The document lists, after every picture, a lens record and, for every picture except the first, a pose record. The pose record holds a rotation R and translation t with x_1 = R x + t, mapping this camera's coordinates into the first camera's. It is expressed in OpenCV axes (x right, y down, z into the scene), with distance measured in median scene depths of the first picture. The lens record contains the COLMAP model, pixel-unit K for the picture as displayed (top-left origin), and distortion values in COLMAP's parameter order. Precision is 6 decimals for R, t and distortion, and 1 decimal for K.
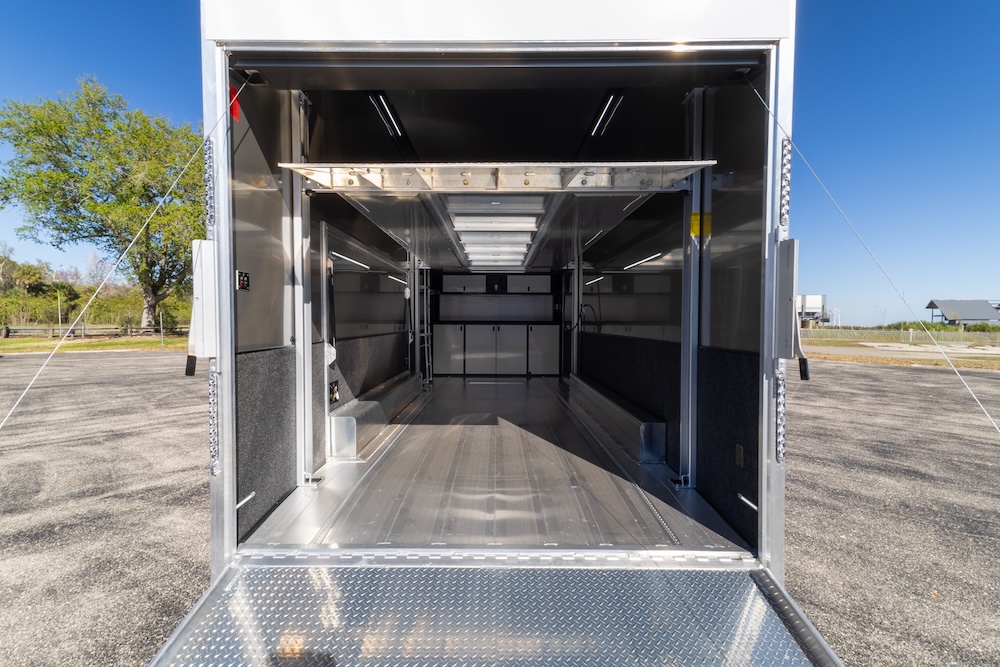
lens RADIAL K [[467.3, 0, 499.2], [0, 467.3, 335.0], [0, 0, 1]] dist [0.001336, 0.000029]
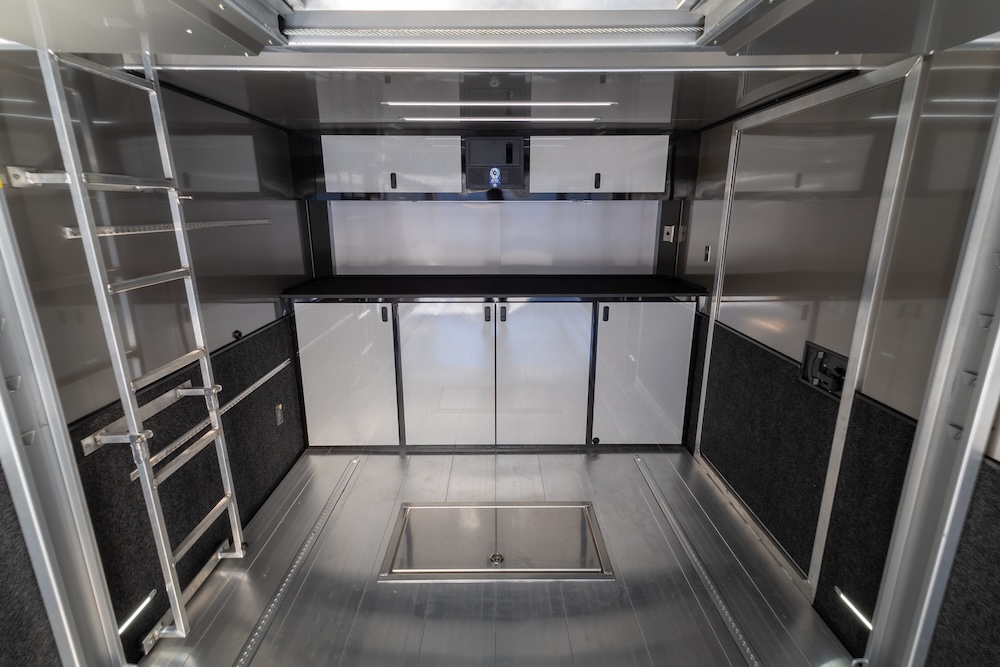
lens RADIAL K [[467.3, 0, 501.1], [0, 467.3, 333.7], [0, 0, 1]] dist [0.001336, 0.000029]
pose [[0.999962, -0.006146, 0.006158, -0.004456], [0.004560, 0.973018, 0.230682, -0.071327], [-0.007410, -0.230645, 0.973010, 0.668743]]
